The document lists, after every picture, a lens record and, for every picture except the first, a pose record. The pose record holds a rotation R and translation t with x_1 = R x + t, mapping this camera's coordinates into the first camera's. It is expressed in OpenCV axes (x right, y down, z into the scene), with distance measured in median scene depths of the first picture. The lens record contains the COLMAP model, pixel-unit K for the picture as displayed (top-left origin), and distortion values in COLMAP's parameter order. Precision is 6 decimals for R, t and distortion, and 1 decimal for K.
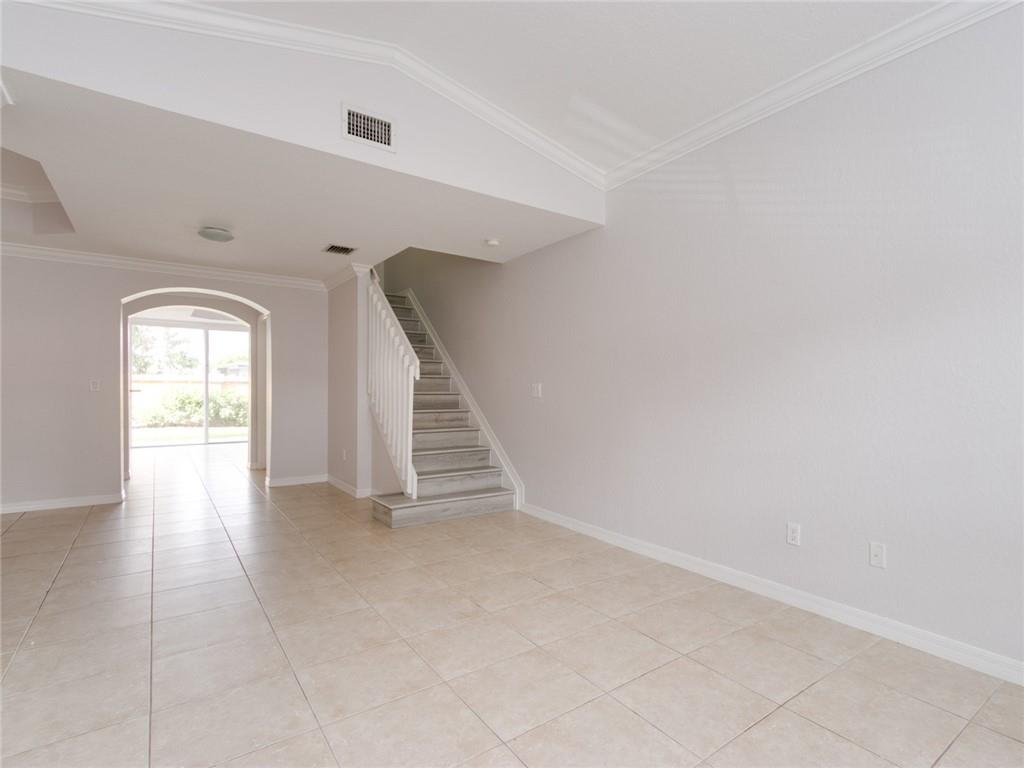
lens RADIAL K [[523.1, 0, 508.2], [0, 523.1, 385.9], [0, 0, 1]] dist [0.006463, -0.000586]
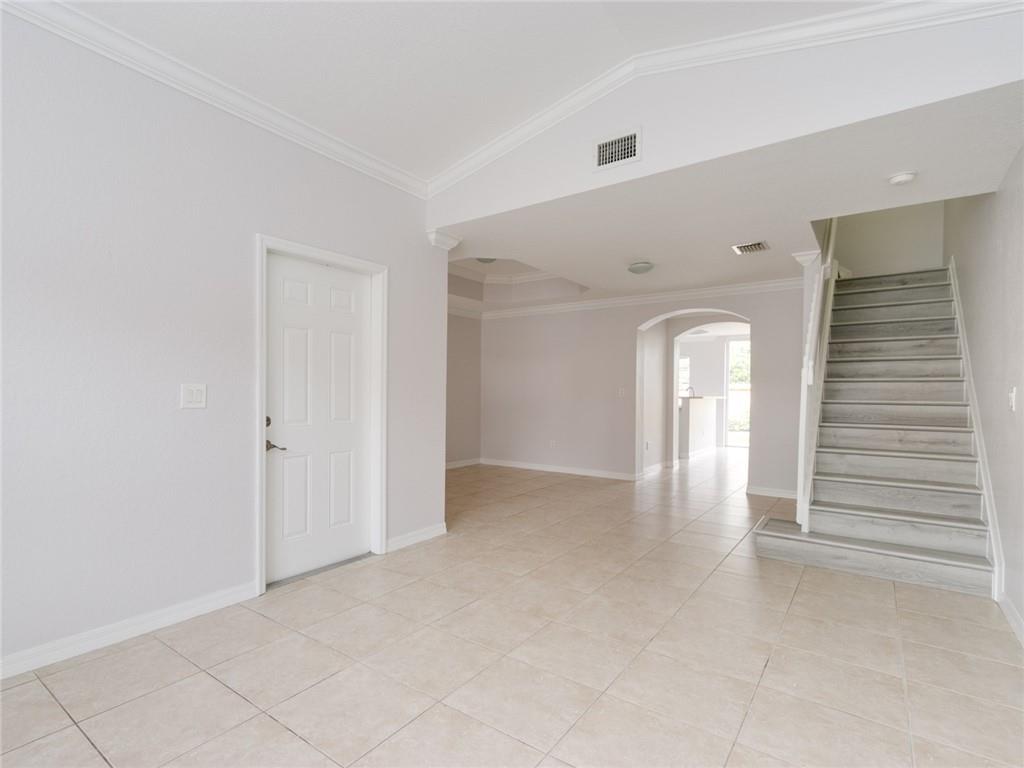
lens RADIAL K [[523.1, 0, 508.5], [0, 523.1, 385.7], [0, 0, 1]] dist [0.006463, -0.000586]
pose [[0.303907, -0.013713, -0.952603, 0.455235], [-0.001463, 0.999889, -0.014860, 0.002272], [0.952701, 0.005910, 0.303853, 0.315080]]
